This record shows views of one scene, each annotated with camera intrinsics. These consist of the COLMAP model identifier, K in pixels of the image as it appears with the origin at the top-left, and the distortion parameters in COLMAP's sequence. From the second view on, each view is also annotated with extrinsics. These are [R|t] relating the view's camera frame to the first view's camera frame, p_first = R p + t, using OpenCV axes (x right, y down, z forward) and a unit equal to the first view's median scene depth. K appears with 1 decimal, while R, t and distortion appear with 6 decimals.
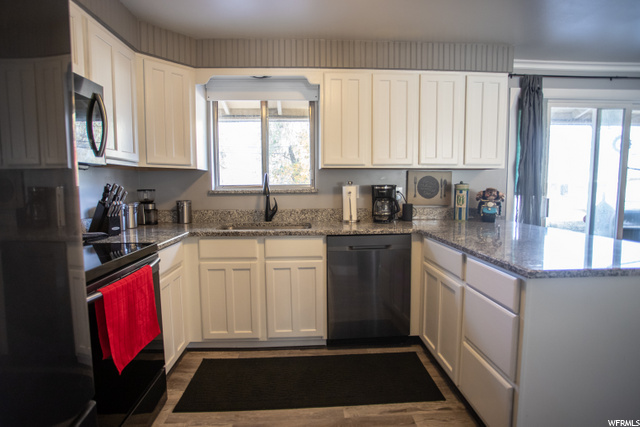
lens RADIAL K [[317.1, 0, 320.0], [0, 317.1, 213.5], [0, 0, 1]] dist [-0.070757, 0.031550]
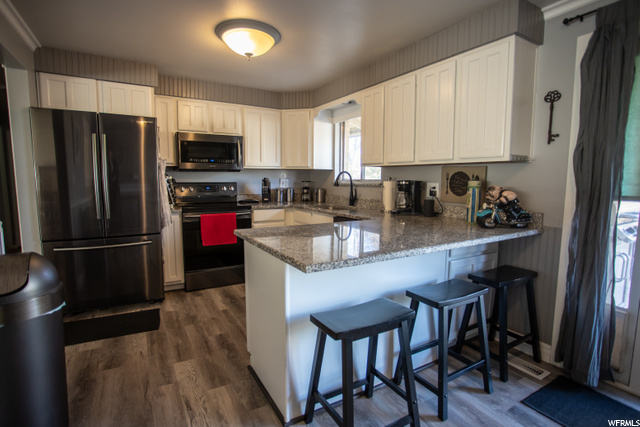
lens RADIAL K [[317.1, 0, 320.0], [0, 317.1, 213.5], [0, 0, 1]] dist [-0.070757, 0.031550]
pose [[0.479817, 0.103836, -0.871202, 1.025074], [-0.084749, 0.993814, 0.071774, -0.030012], [0.873266, 0.039395, 0.485649, 0.215328]]
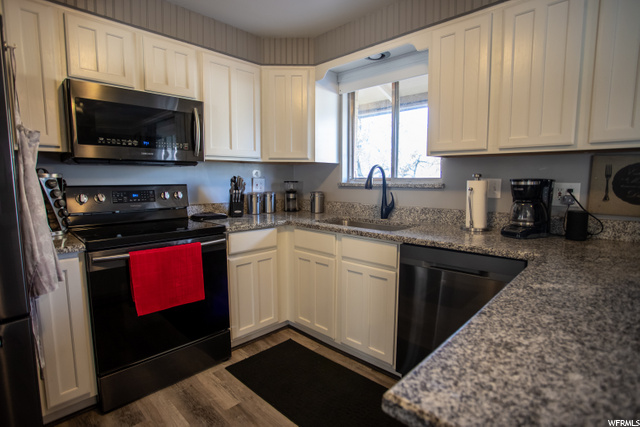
lens RADIAL K [[317.1, 0, 320.0], [0, 317.1, 213.5], [0, 0, 1]] dist [-0.070757, 0.031550]
pose [[0.691544, 0.083810, -0.717456, 0.367162], [-0.066470, 0.996415, 0.052327, -0.025175], [0.719269, 0.011503, 0.694636, 0.258362]]
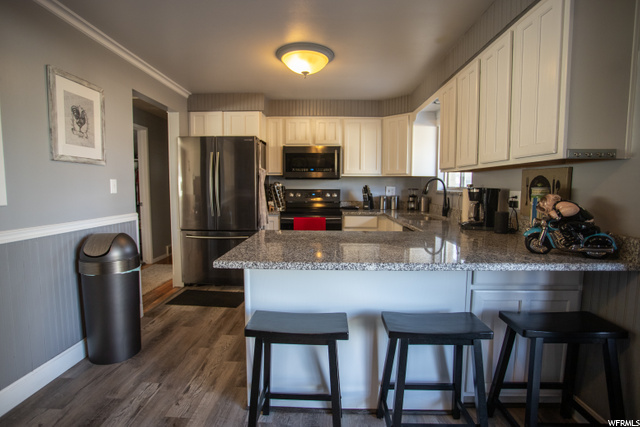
lens RADIAL K [[314.3, 0, 322.1], [0, 314.3, 212.7], [0, 0, 1]] dist [-0.069751, 0.032209]
pose [[-0.054440, 0.089699, -0.994480, 1.116877], [-0.090040, 0.991458, 0.094356, -0.063069], [0.994449, 0.094680, -0.045899, 0.601759]]
